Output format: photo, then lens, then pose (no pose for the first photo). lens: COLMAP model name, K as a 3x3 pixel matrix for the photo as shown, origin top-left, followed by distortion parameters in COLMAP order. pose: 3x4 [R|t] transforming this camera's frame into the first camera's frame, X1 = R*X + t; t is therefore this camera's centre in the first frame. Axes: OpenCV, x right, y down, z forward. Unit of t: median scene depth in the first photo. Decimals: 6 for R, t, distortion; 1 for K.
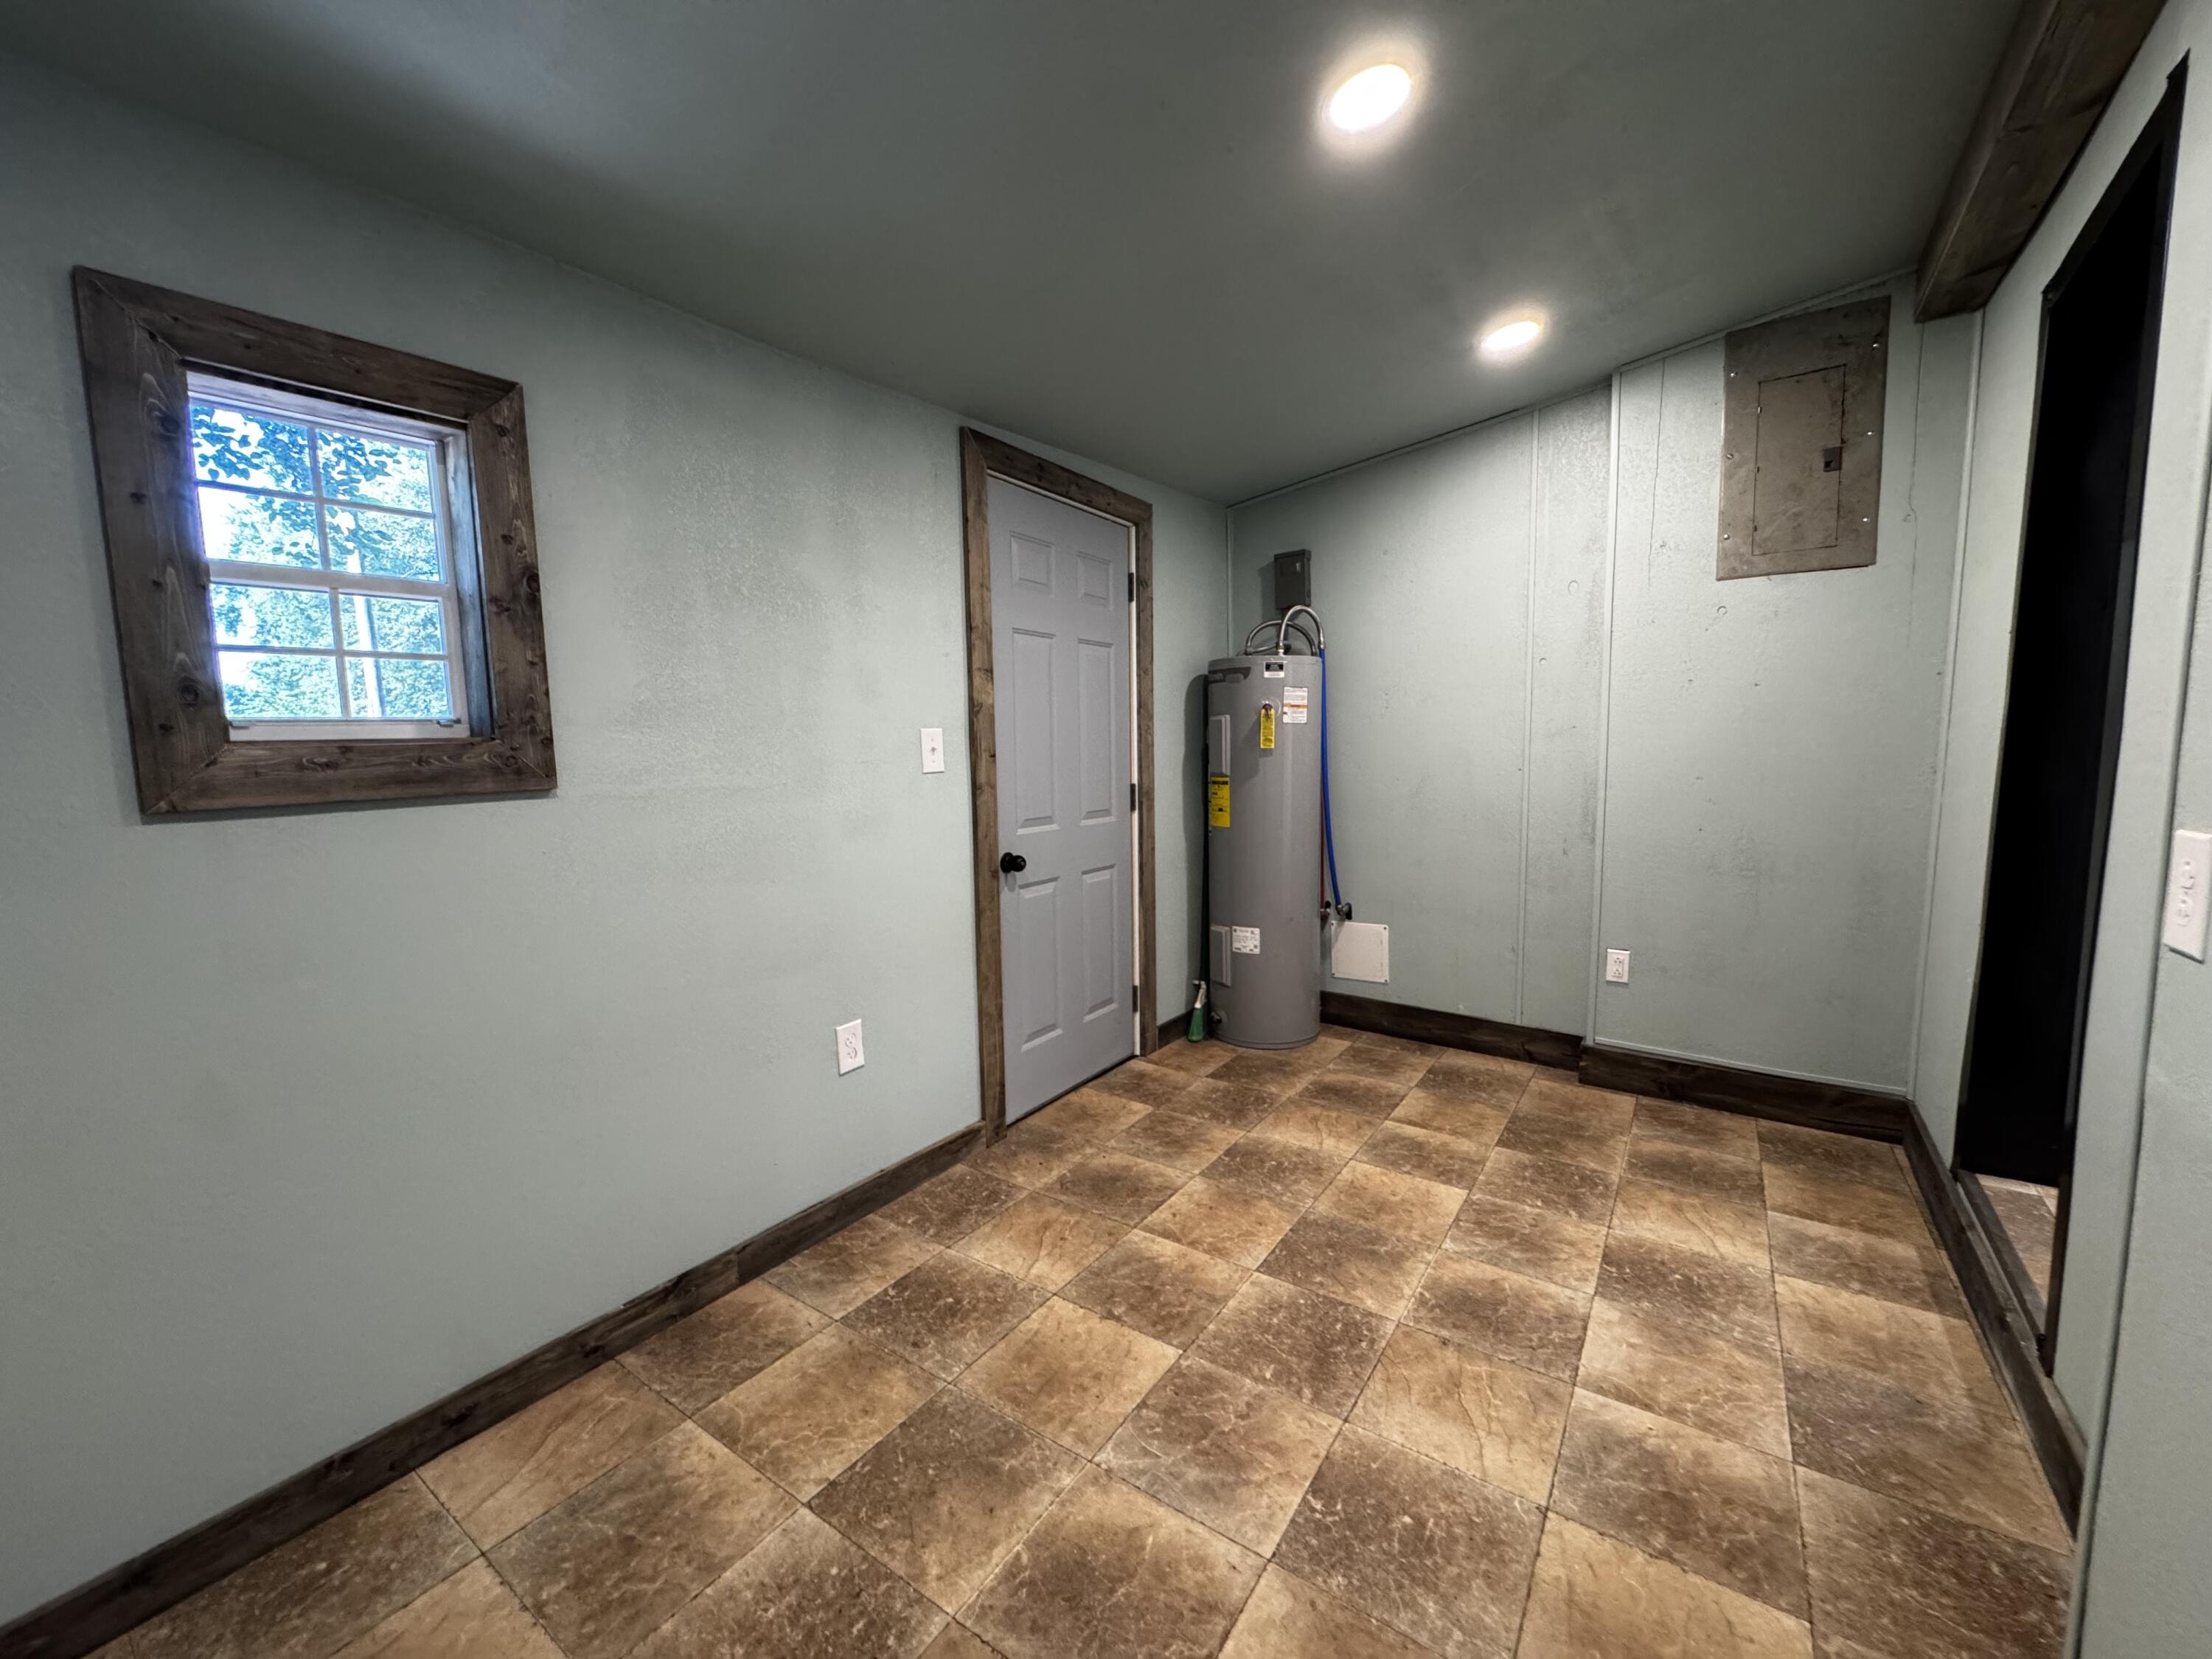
lens RADIAL K [[887.1, 0, 1104.2], [0, 887.1, 825.2], [0, 0, 1]] dist [-0.002349, 0.000904]
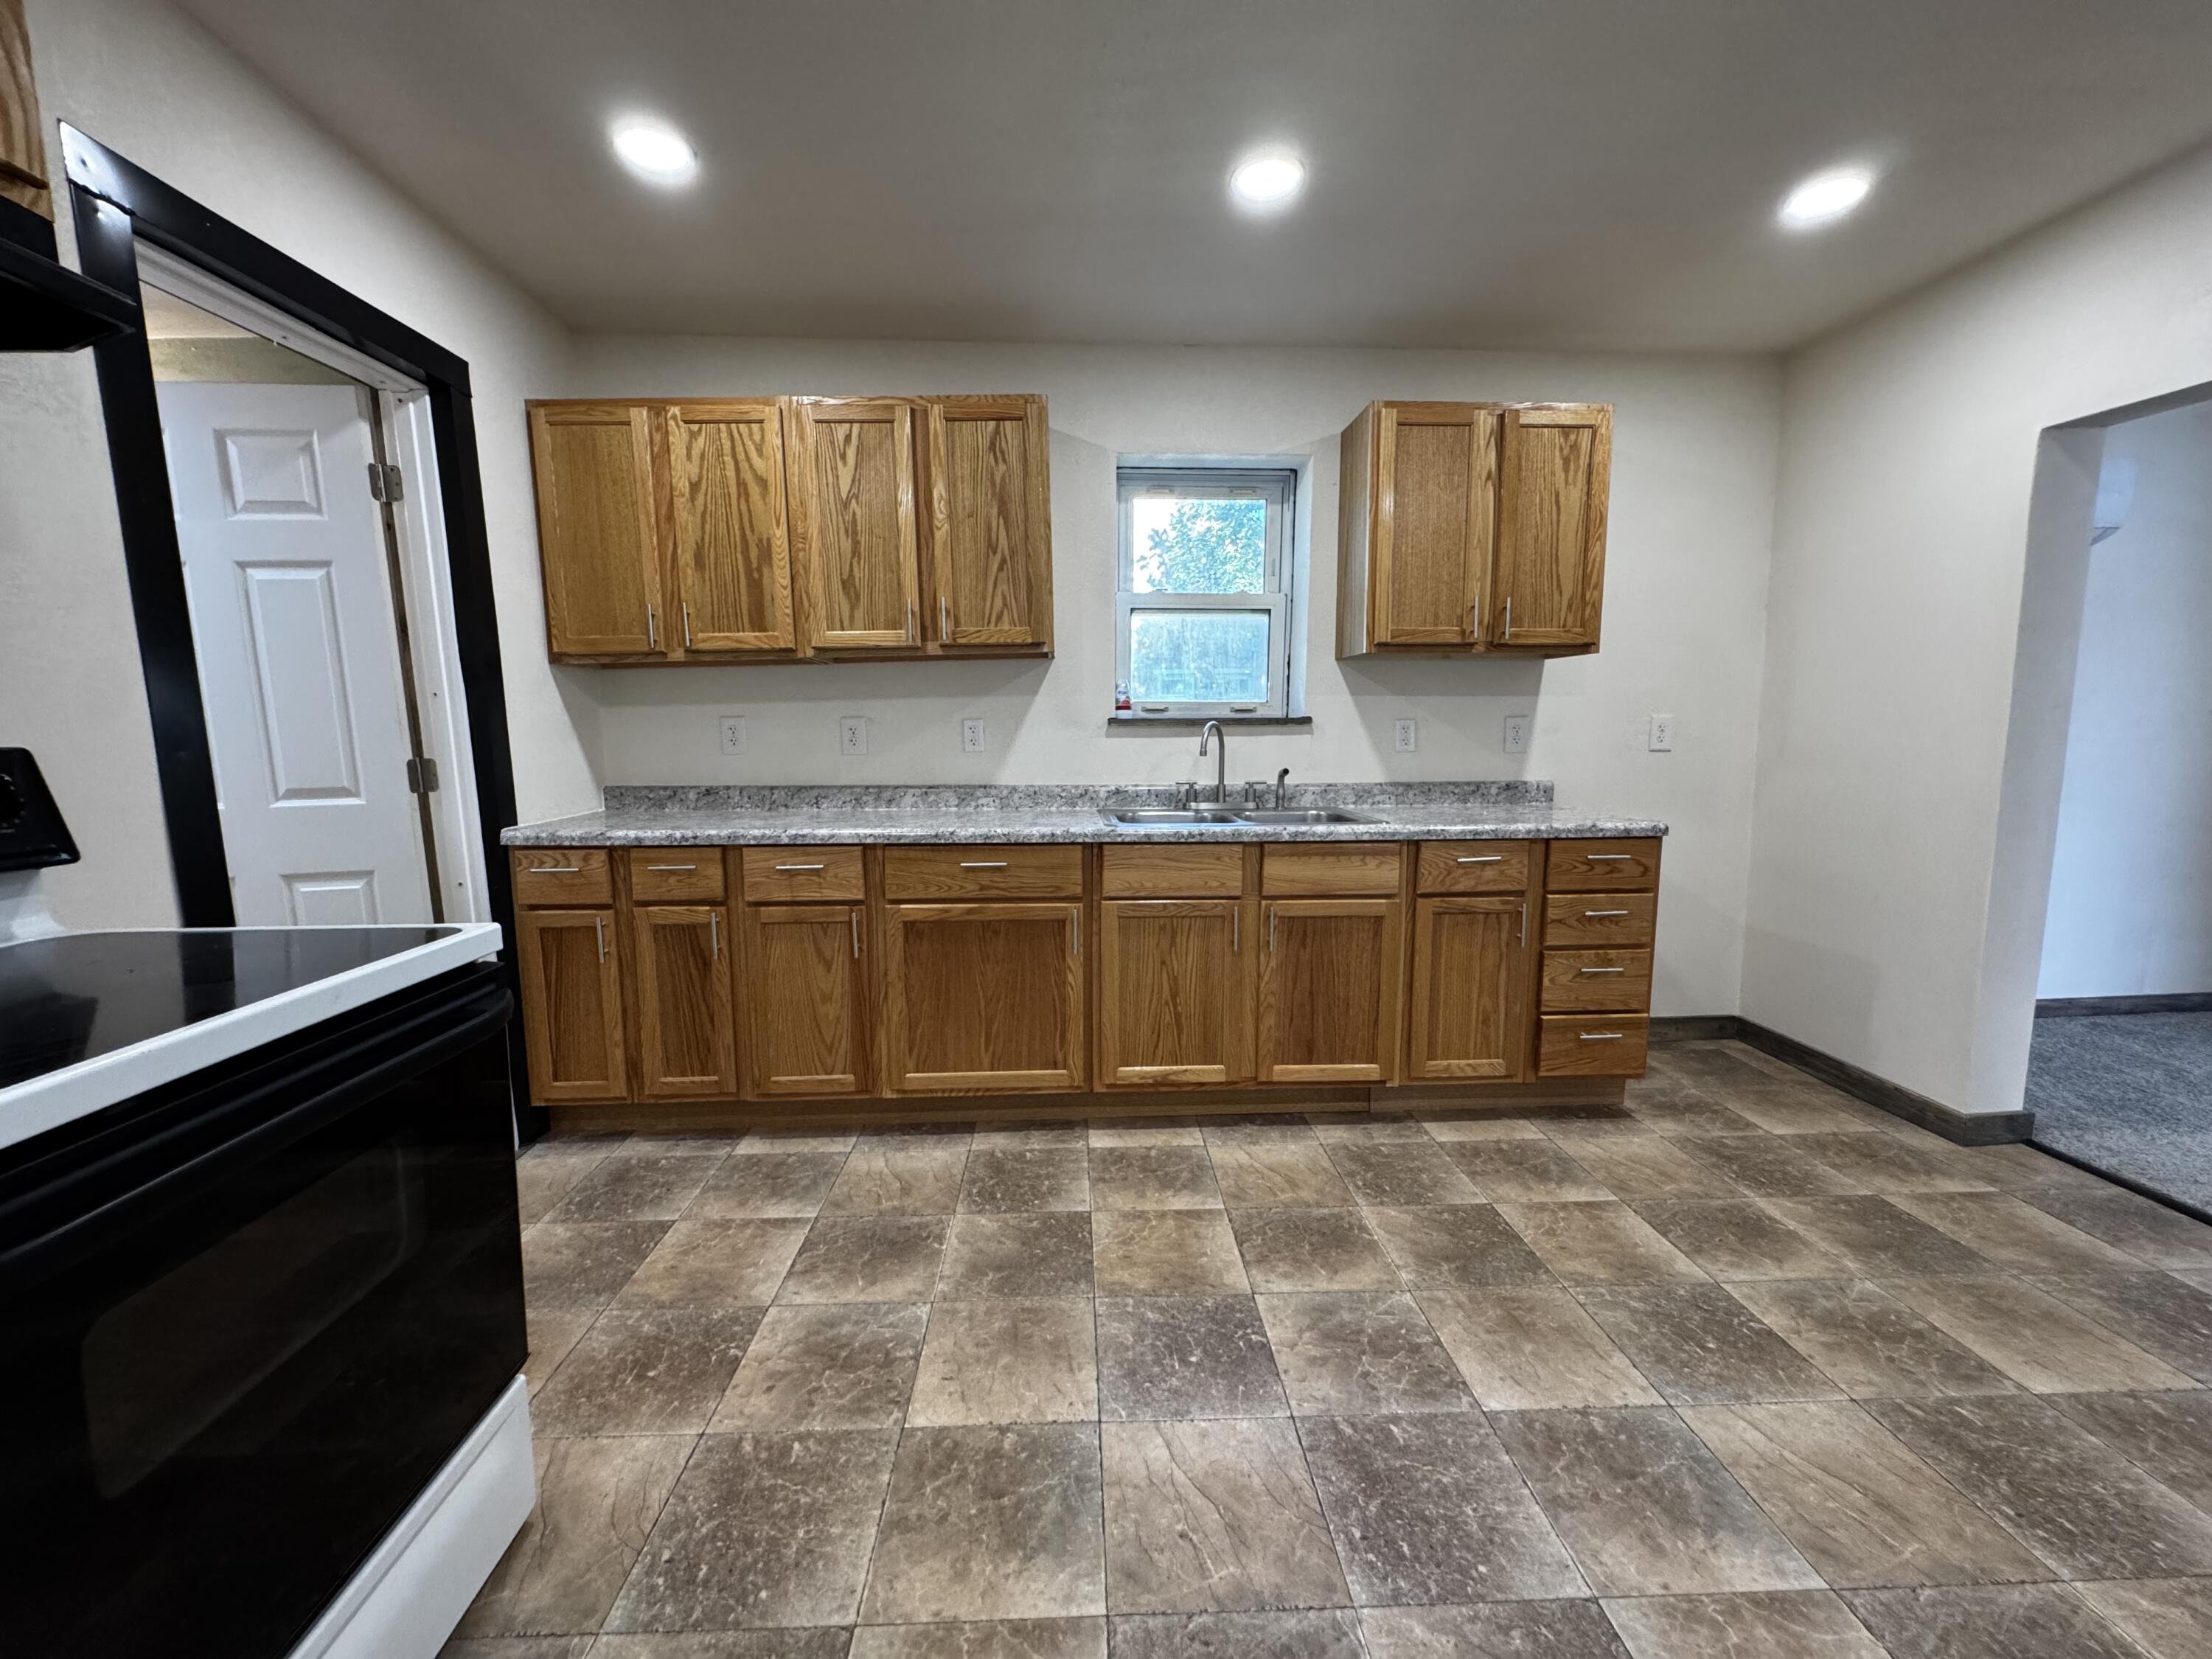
lens RADIAL K [[887.1, 0, 1104.2], [0, 887.1, 825.2], [0, 0, 1]] dist [-0.002349, 0.000904]
pose [[-0.803568, 0.070178, -0.591061, 0.808922], [-0.049917, 0.981581, 0.184409, -0.095802], [0.593116, 0.177690, -0.785265, 1.288780]]
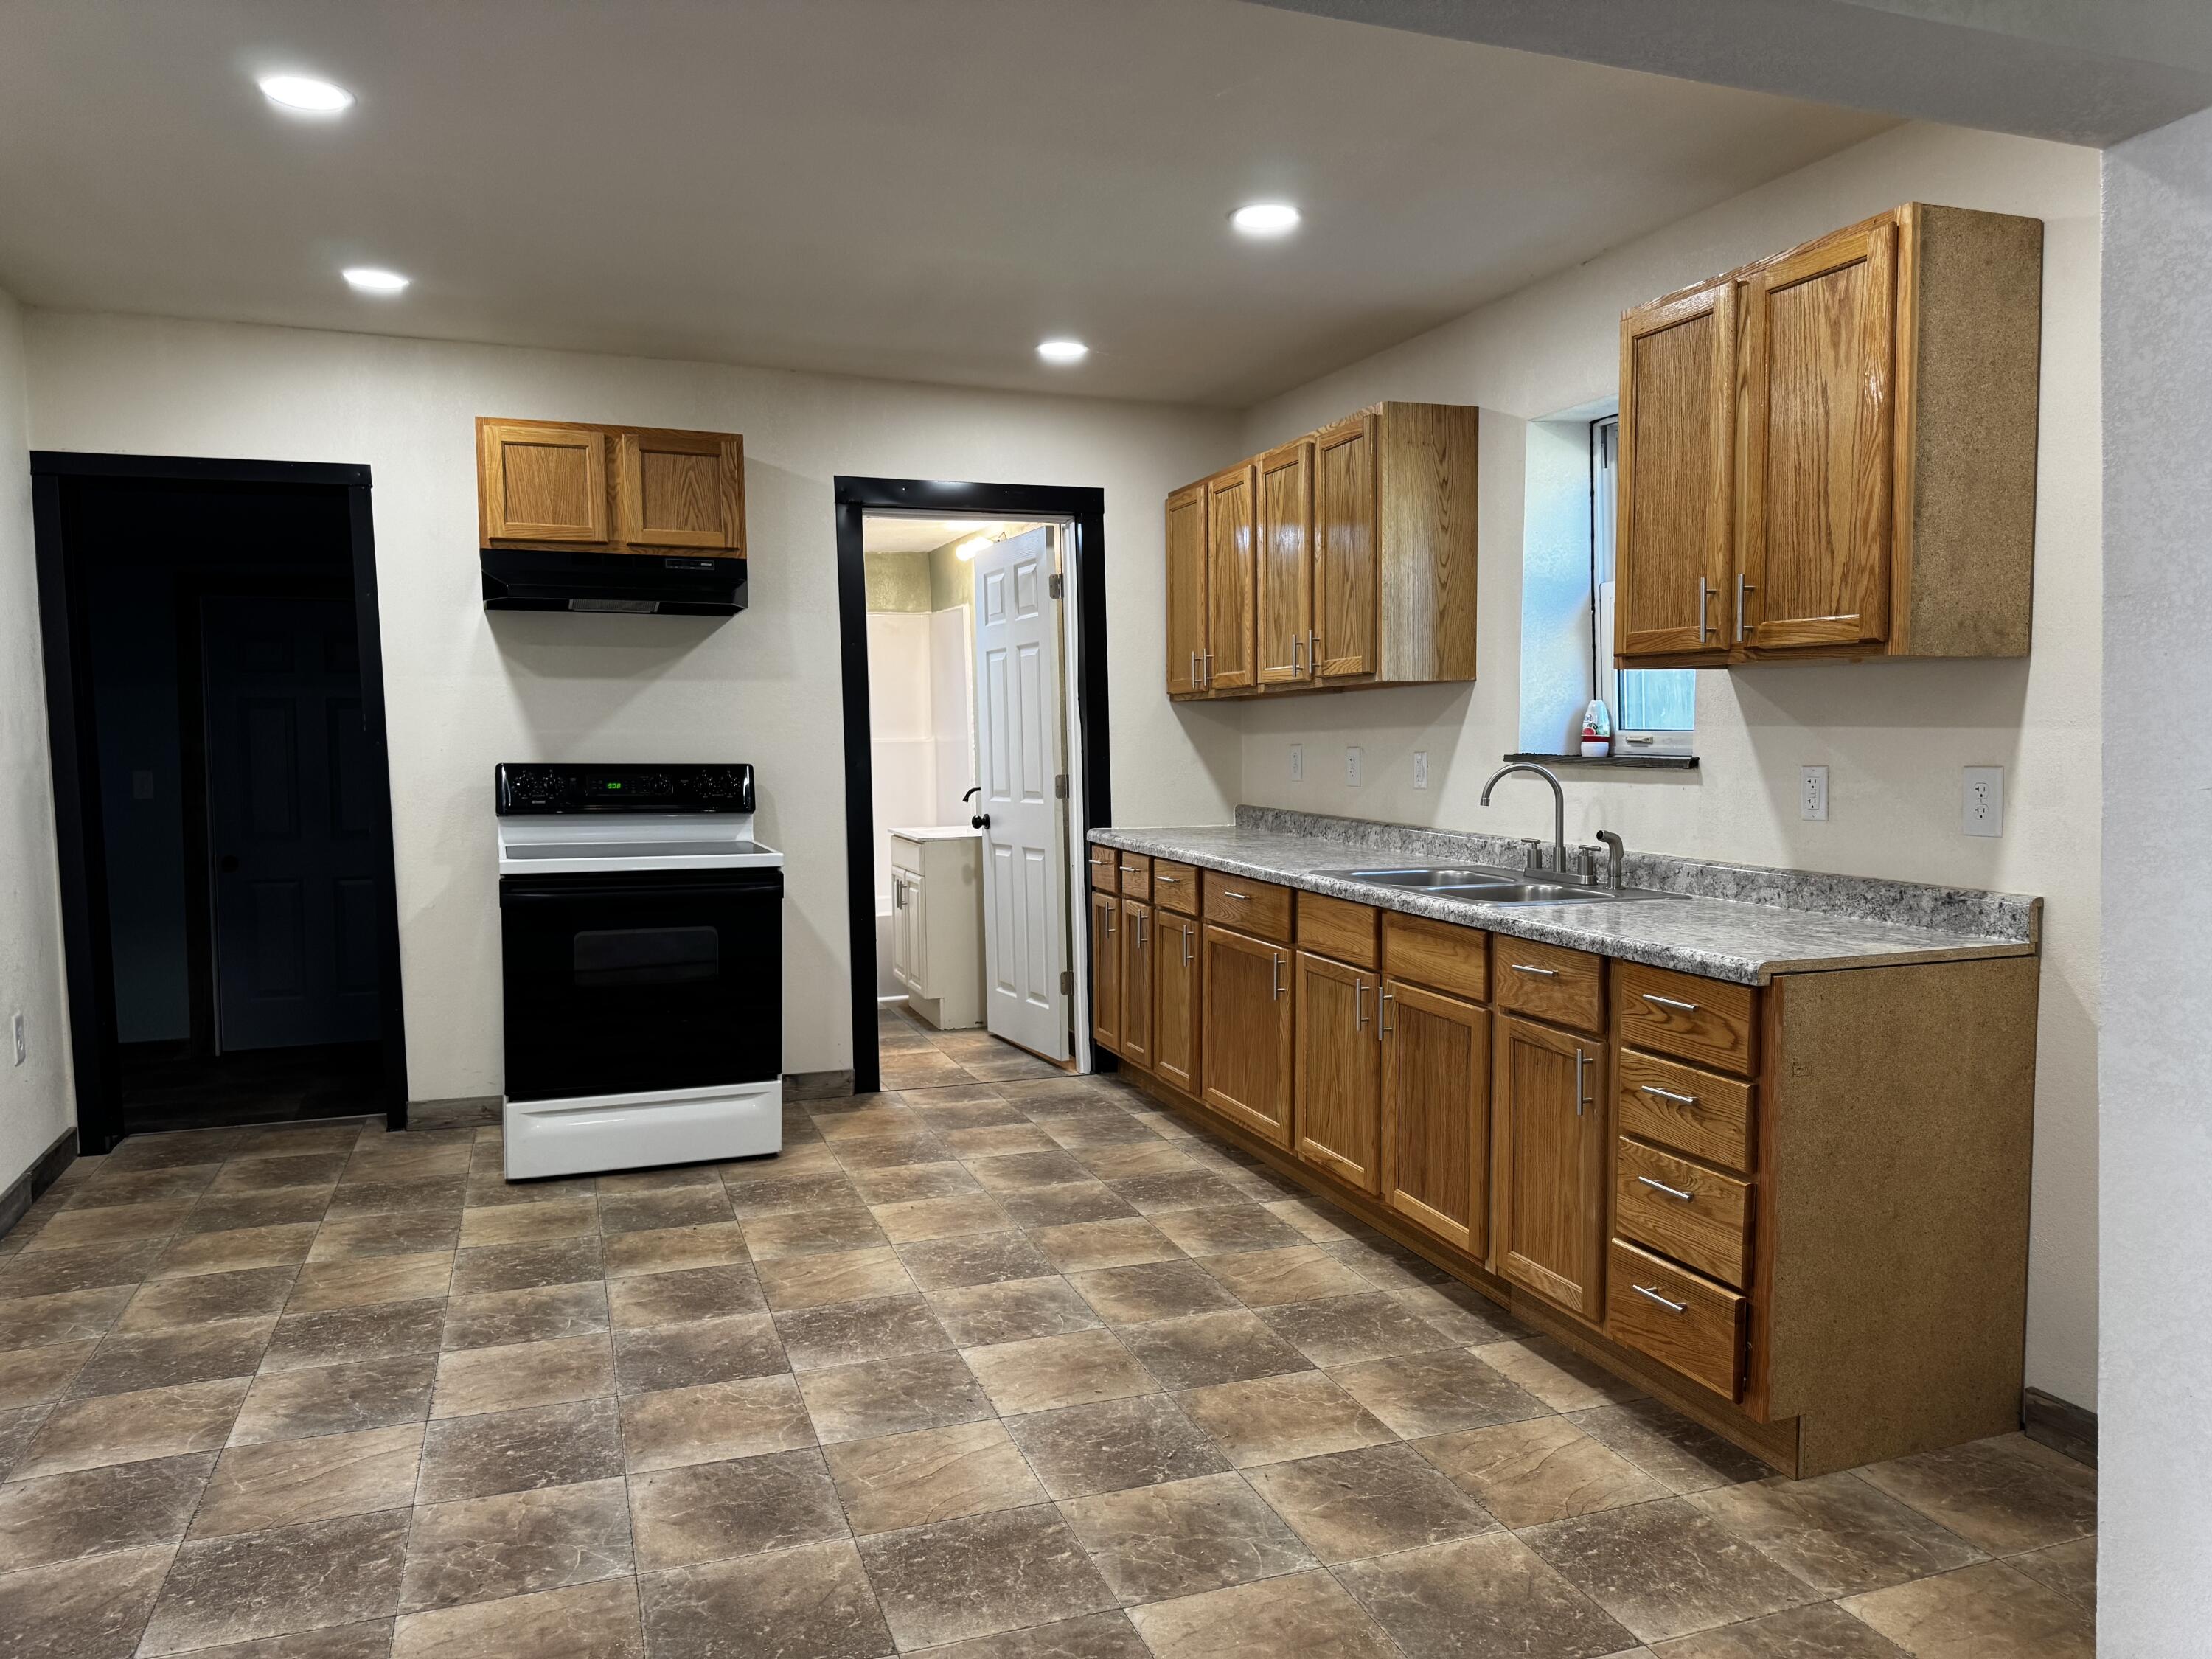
lens RADIAL K [[1537.7, 0, 1114.7], [0, 1537.7, 830.3], [0, 0, 1]] dist [0.067867, -0.105744]
pose [[-0.811584, -0.038885, 0.582941, -1.023091], [0.055174, 0.988222, 0.142734, -0.230809], [-0.581625, 0.148004, -0.799880, 2.126507]]
